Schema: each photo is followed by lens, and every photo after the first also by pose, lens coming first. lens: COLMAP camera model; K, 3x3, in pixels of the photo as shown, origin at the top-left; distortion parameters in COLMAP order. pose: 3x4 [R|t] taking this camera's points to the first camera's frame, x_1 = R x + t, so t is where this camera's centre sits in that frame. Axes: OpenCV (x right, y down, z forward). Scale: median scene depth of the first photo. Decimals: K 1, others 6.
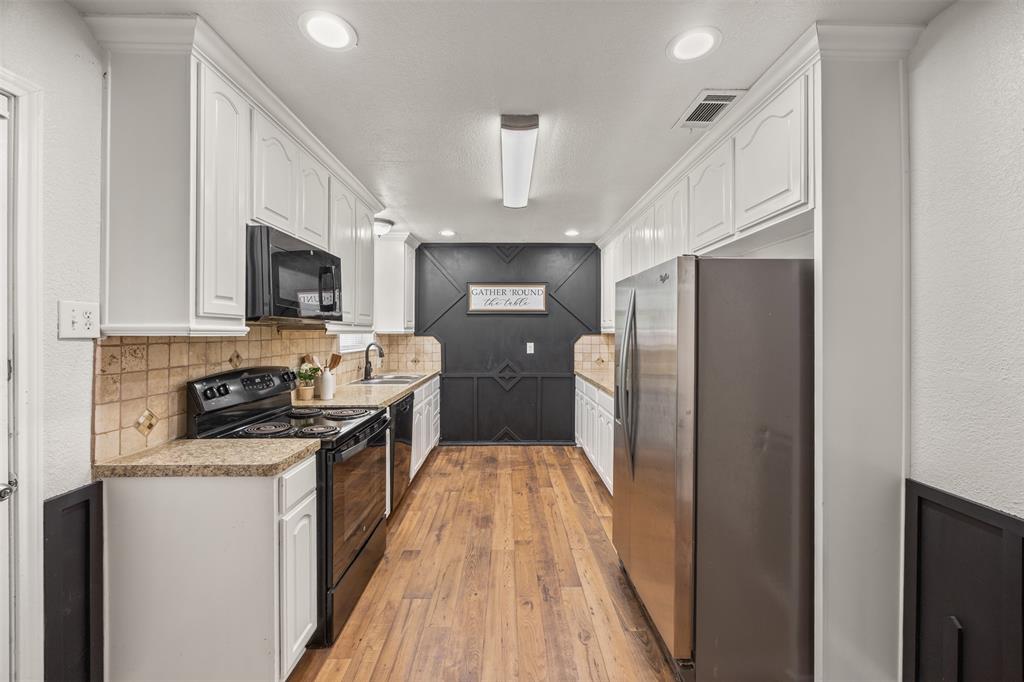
lens RADIAL K [[397.8, 0, 520.7], [0, 397.8, 332.8], [0, 0, 1]] dist [-0.002841, -0.000537]
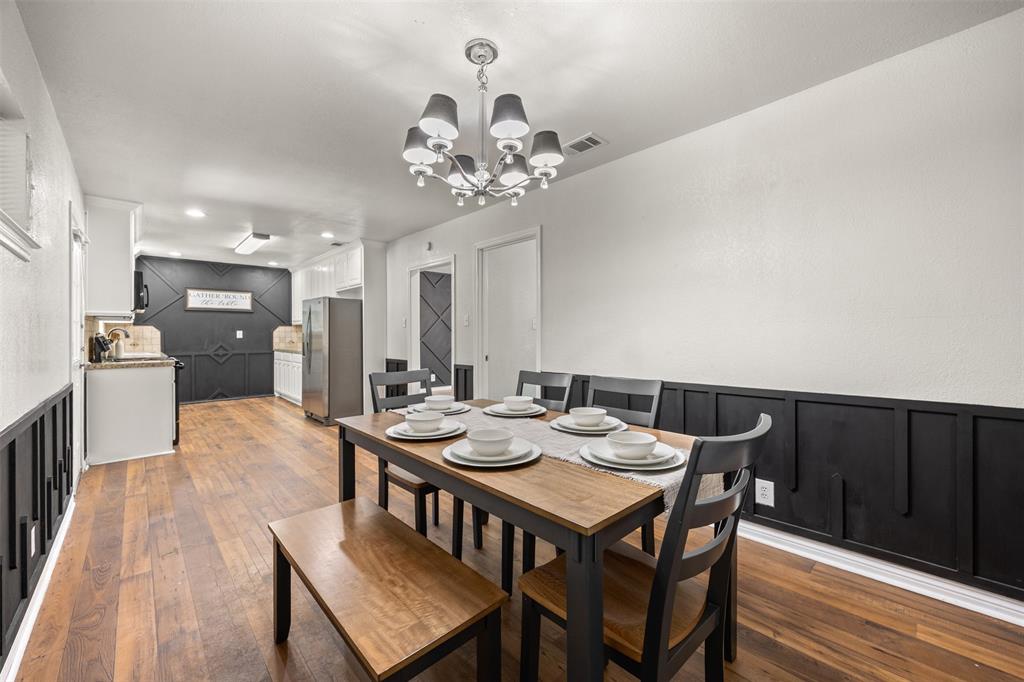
lens RADIAL K [[397.8, 0, 506.2], [0, 397.8, 337.7], [0, 0, 1]] dist [-0.002841, -0.000537]
pose [[0.756607, -0.008882, 0.653809, -0.195688], [0.002367, 0.999938, 0.010845, 0.037391], [-0.653865, -0.006658, 0.756582, -0.789725]]
